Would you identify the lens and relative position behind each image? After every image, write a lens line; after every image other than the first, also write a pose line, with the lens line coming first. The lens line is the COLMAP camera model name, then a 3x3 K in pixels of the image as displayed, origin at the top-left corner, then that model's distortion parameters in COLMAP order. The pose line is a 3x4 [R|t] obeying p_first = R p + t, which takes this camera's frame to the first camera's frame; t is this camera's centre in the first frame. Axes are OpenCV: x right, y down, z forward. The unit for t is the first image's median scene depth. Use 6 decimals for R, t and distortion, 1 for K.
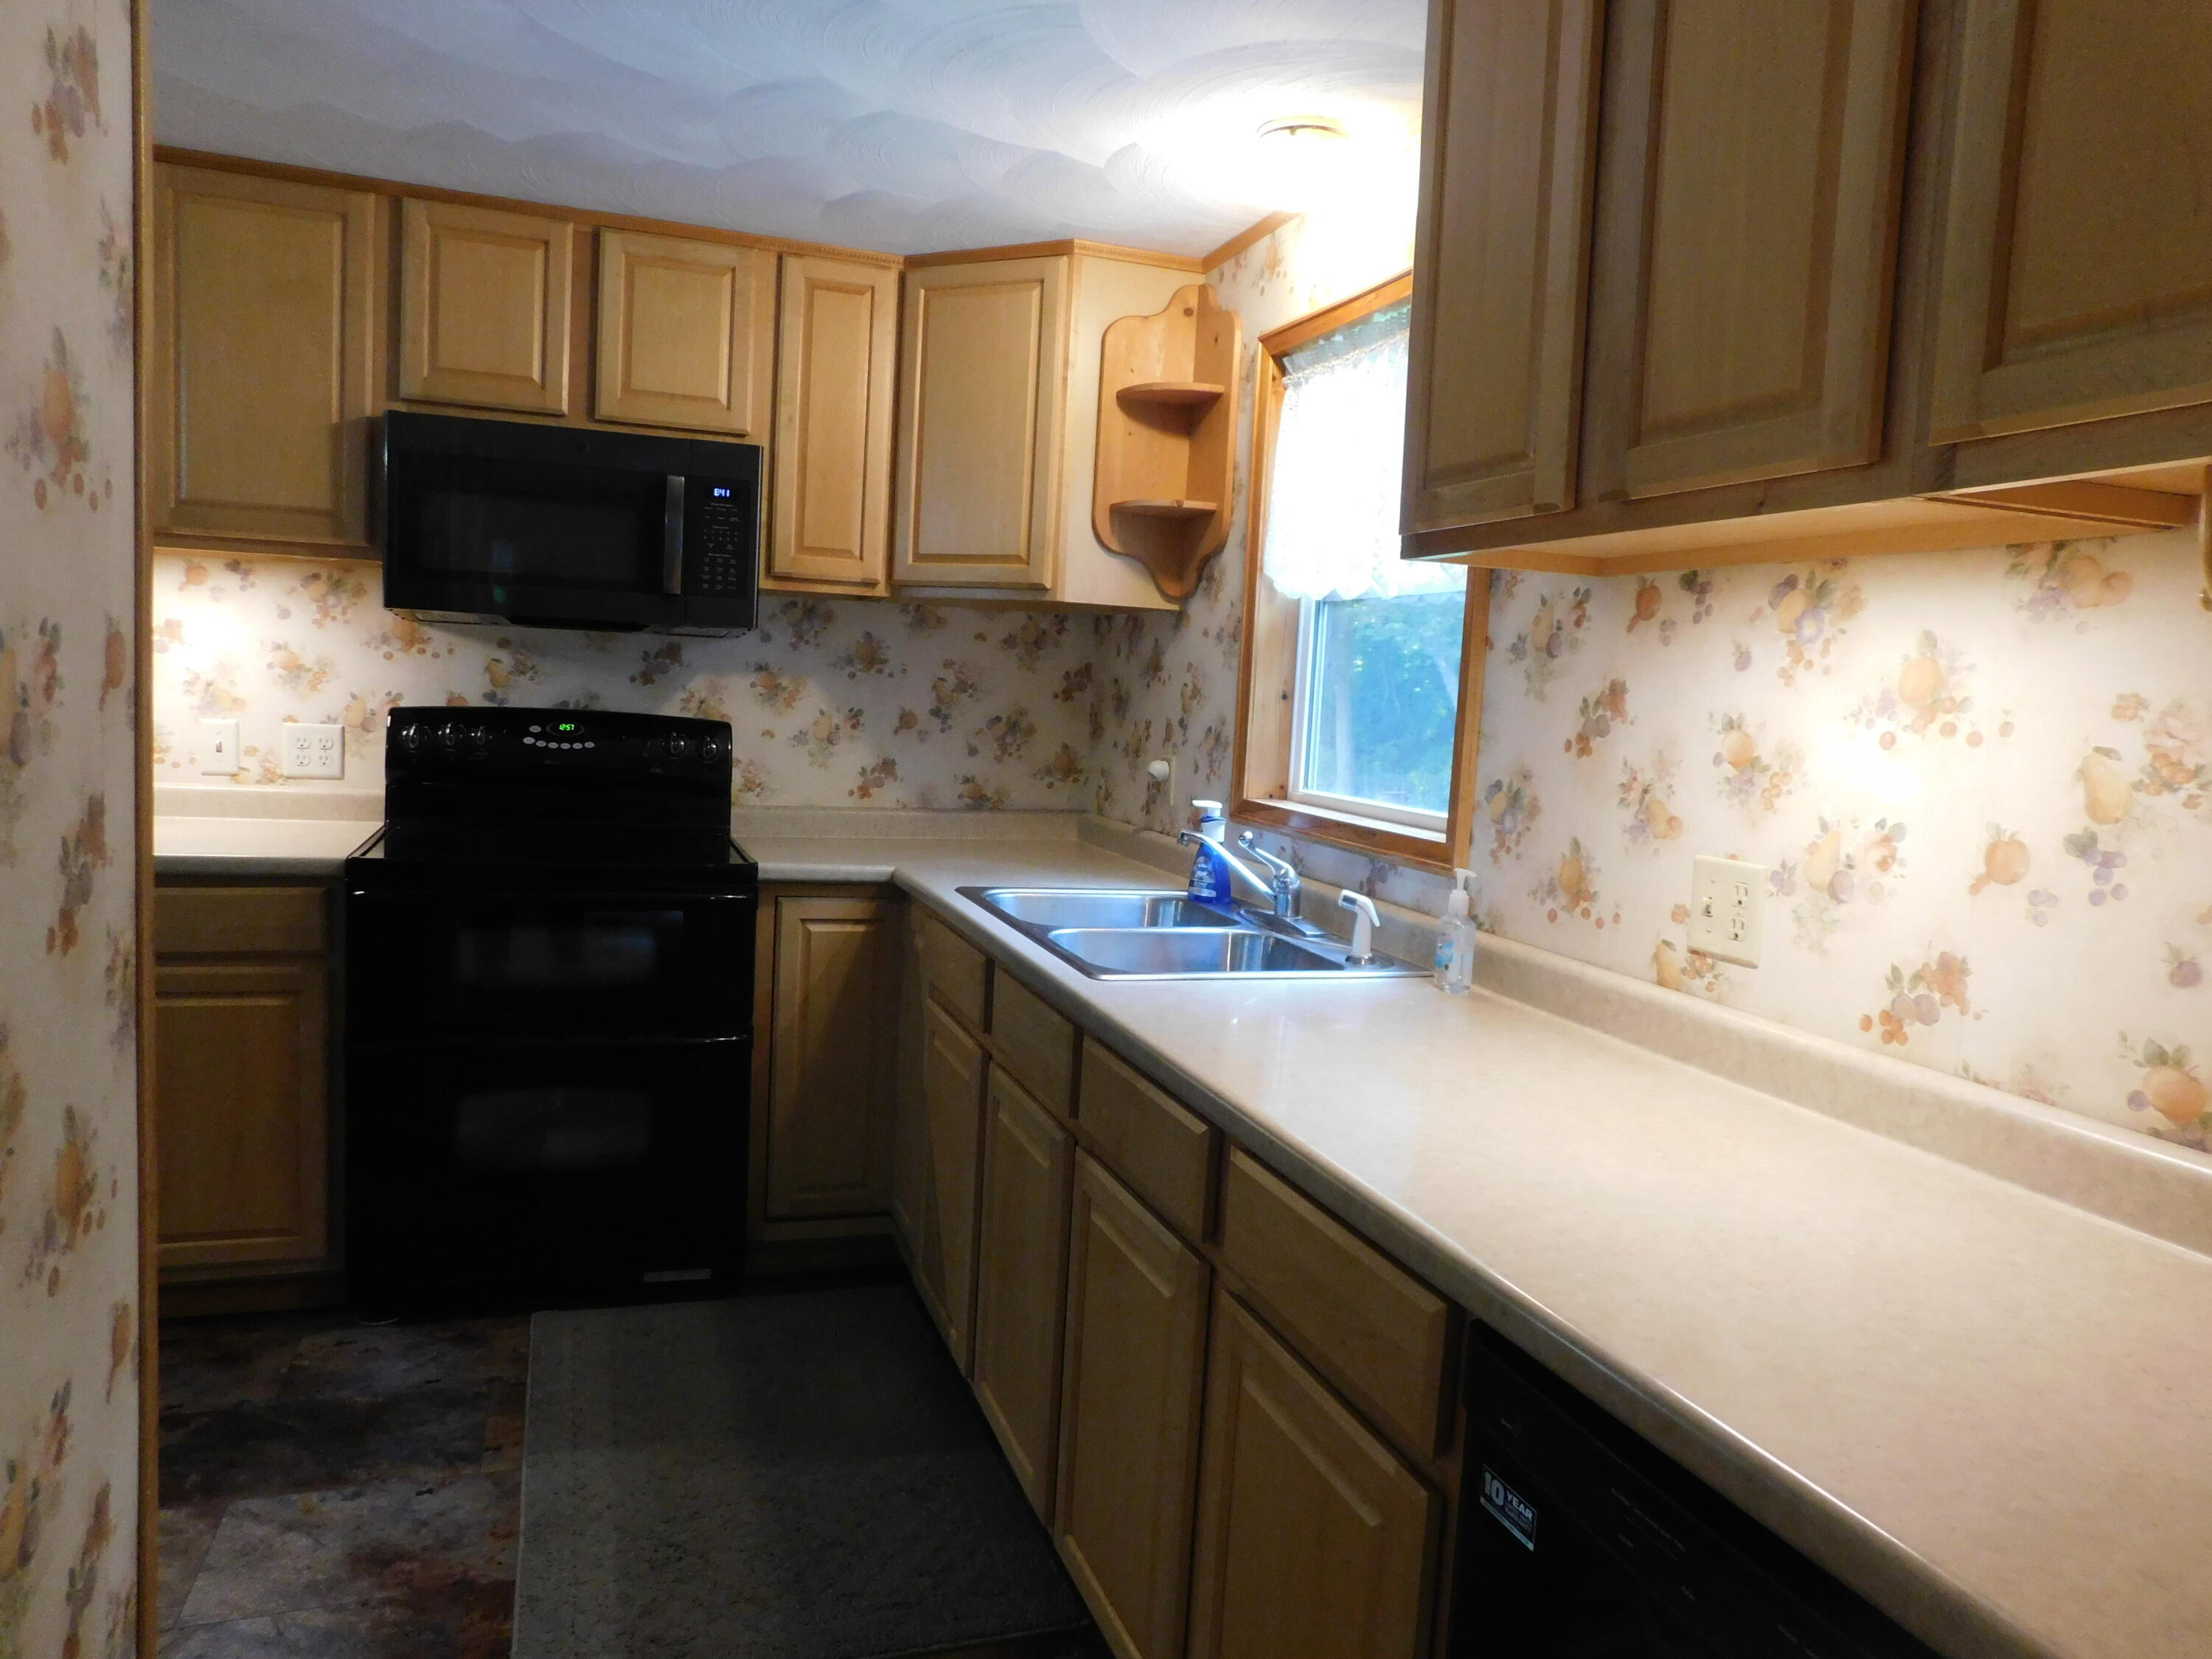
lens RADIAL K [[1449.3, 0, 1106.0], [0, 1449.3, 829.5], [0, 0, 1]] dist [-0.073731, 0.049846]
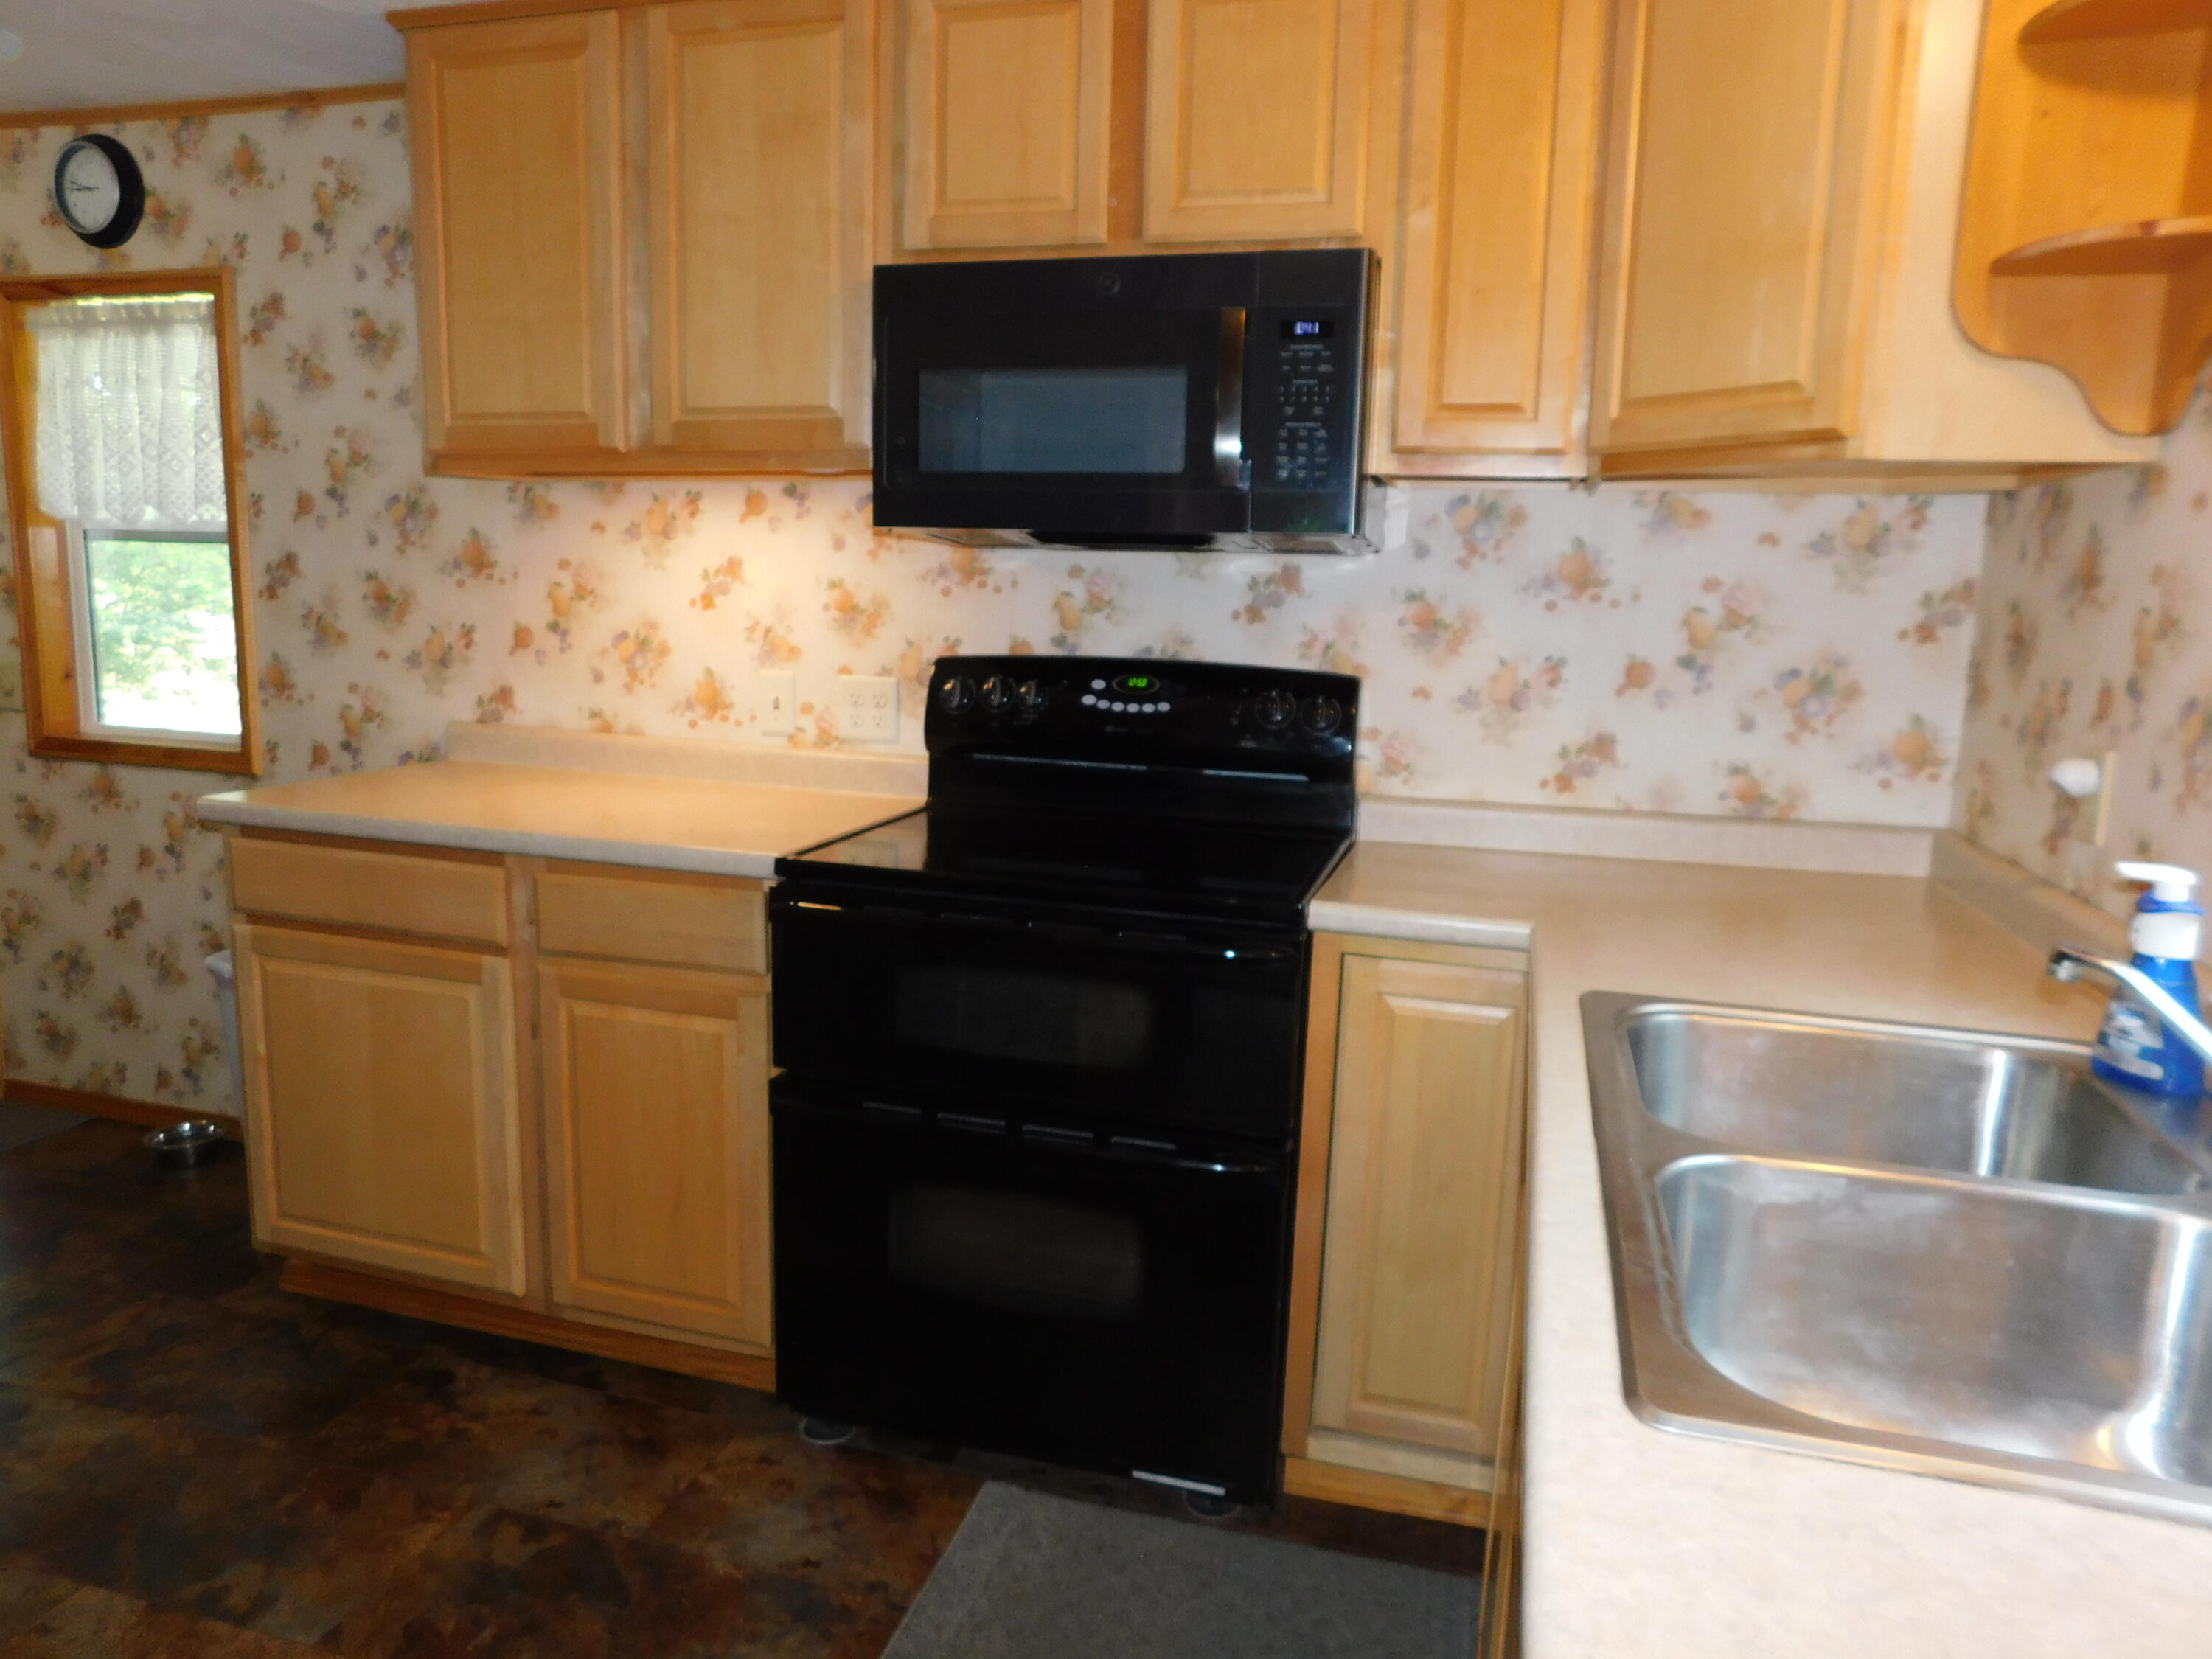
lens RADIAL K [[1449.3, 0, 1106.0], [0, 1449.3, 829.5], [0, 0, 1]] dist [-0.073731, 0.049846]
pose [[0.812738, 0.064429, -0.579056, 0.049194], [-0.040153, 0.997698, 0.054652, -0.035889], [0.581244, -0.021167, 0.813454, 0.383110]]
